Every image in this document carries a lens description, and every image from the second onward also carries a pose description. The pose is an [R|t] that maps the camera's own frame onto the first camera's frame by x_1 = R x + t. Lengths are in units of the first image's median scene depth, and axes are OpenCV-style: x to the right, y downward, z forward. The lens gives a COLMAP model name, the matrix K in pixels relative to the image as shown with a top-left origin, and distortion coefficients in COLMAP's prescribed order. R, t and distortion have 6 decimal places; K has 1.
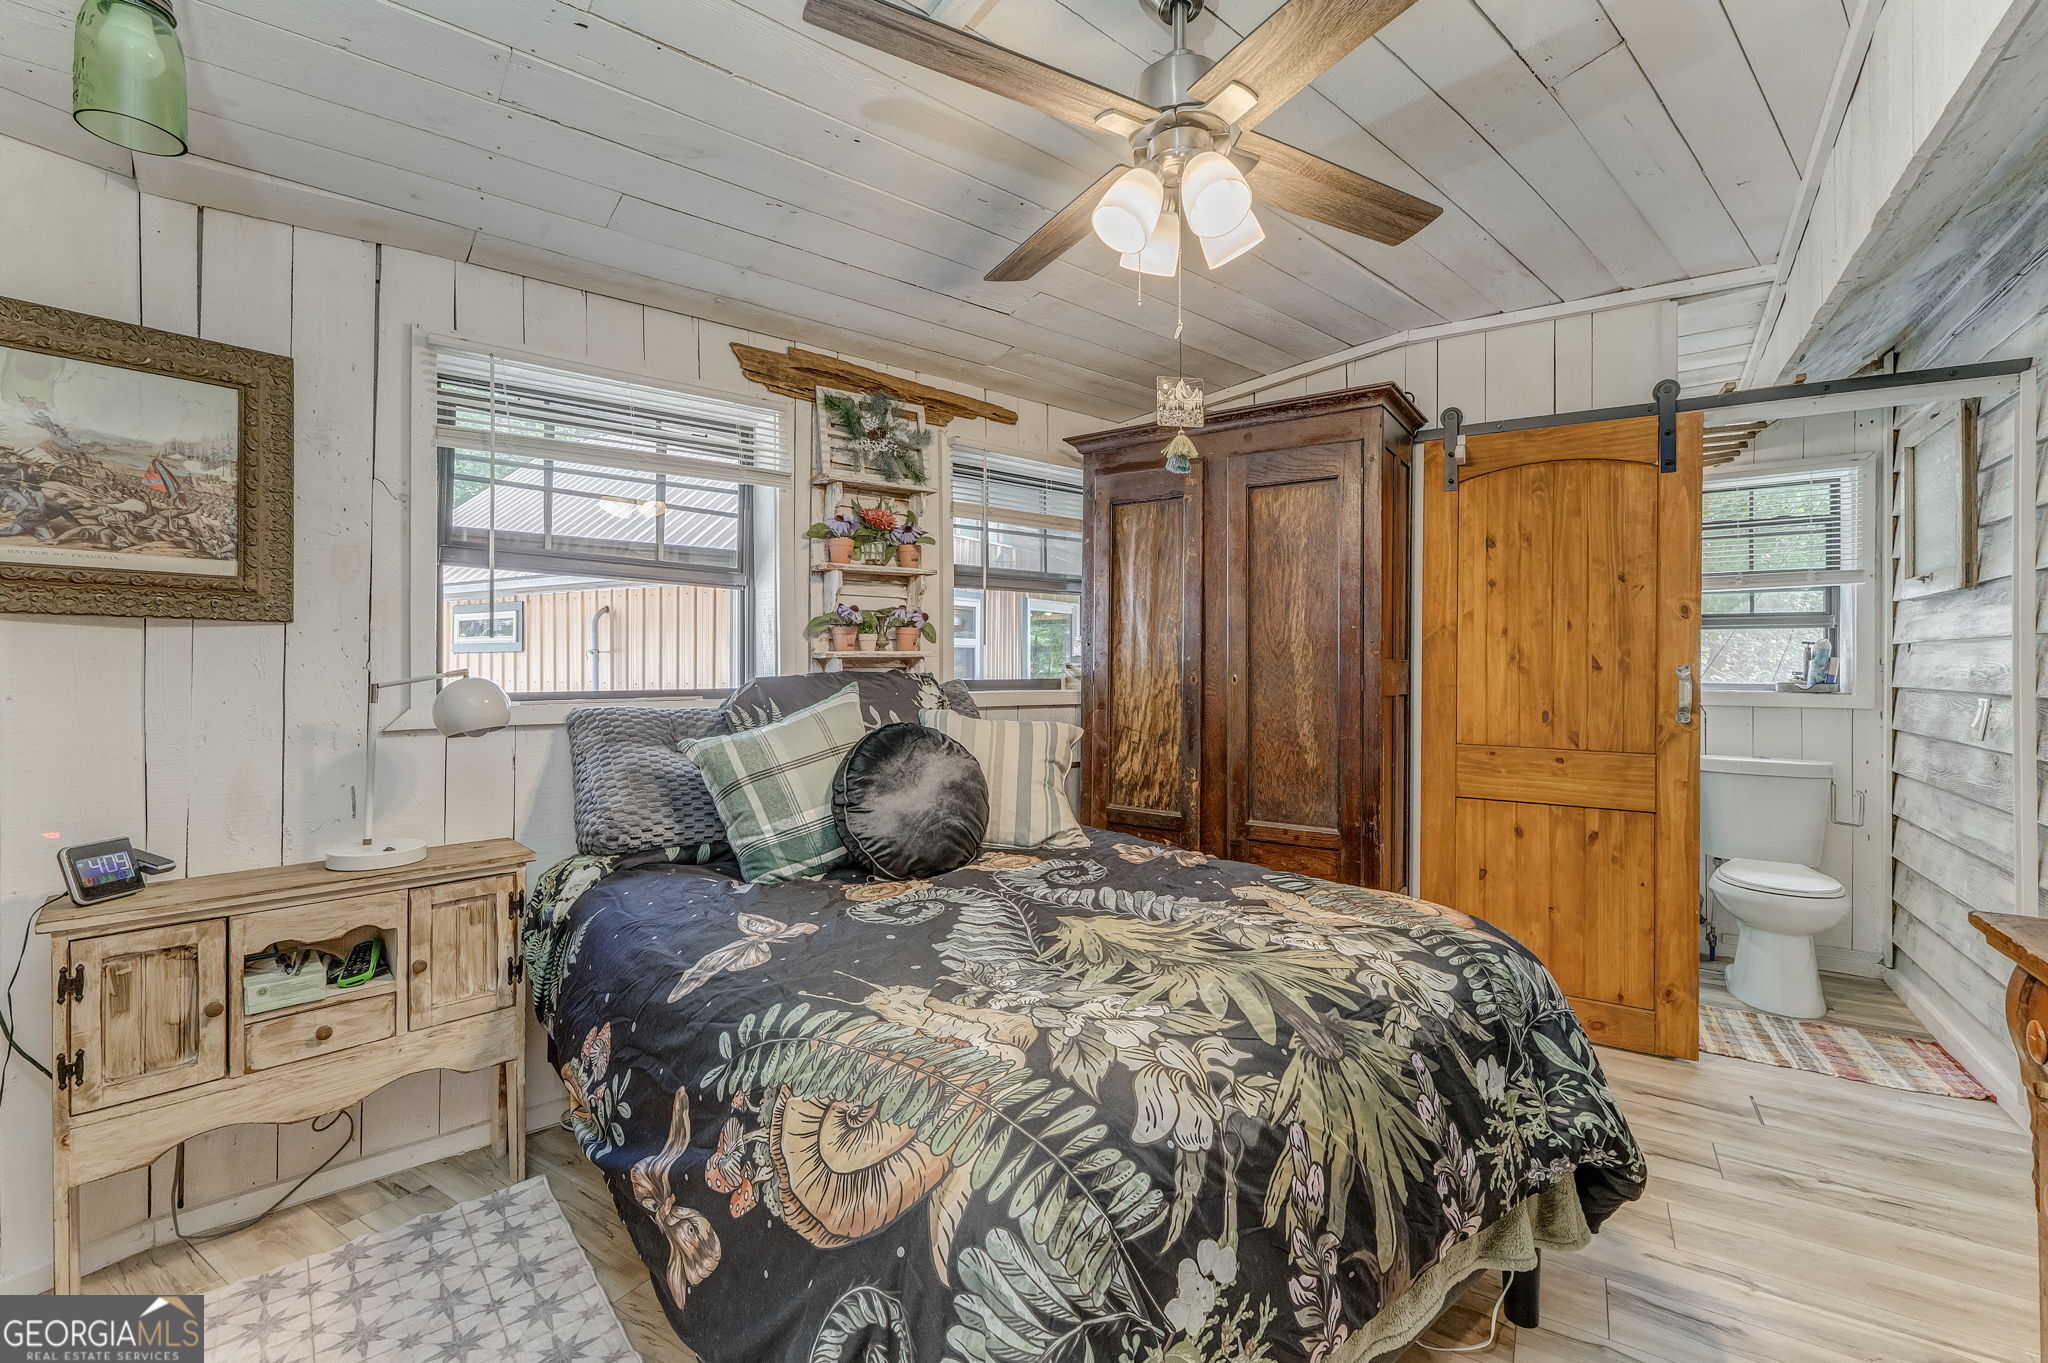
lens RADIAL K [[889.3, 0, 1024.0], [0, 889.3, 681.5], [0, 0, 1]] dist [0.003577, 0.000146]
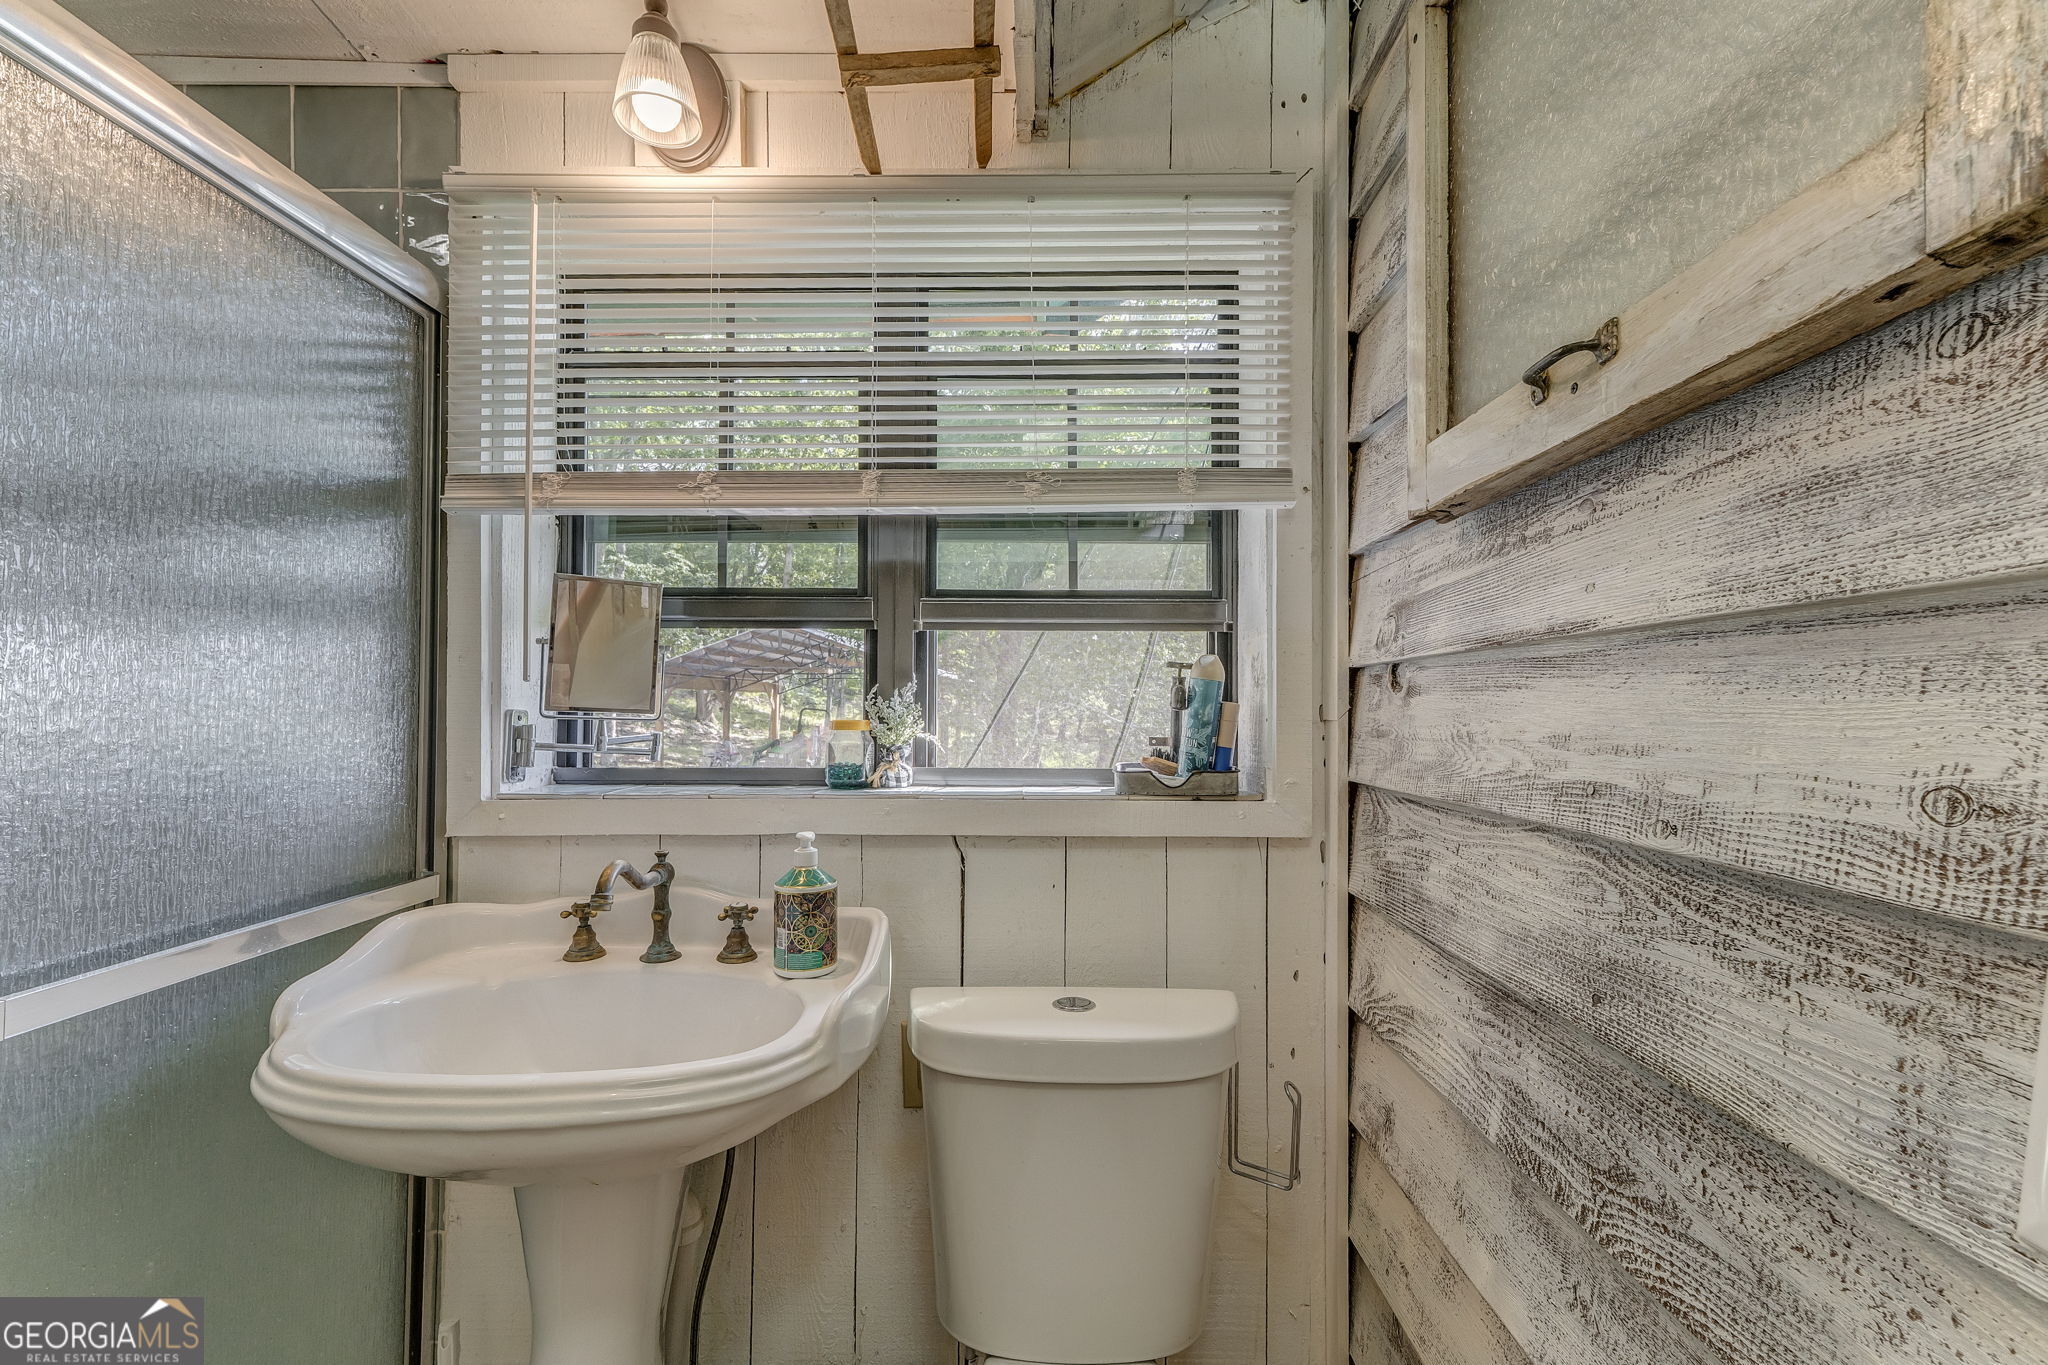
lens RADIAL K [[889.3, 0, 1024.0], [0, 889.3, 682.5], [0, 0, 1]] dist [0.003577, 0.000146]
pose [[0.854366, 0.018290, 0.519349, 0.630510], [0.004260, 0.999100, -0.042194, -0.019422], [-0.519654, 0.038261, 0.853520, 0.715645]]
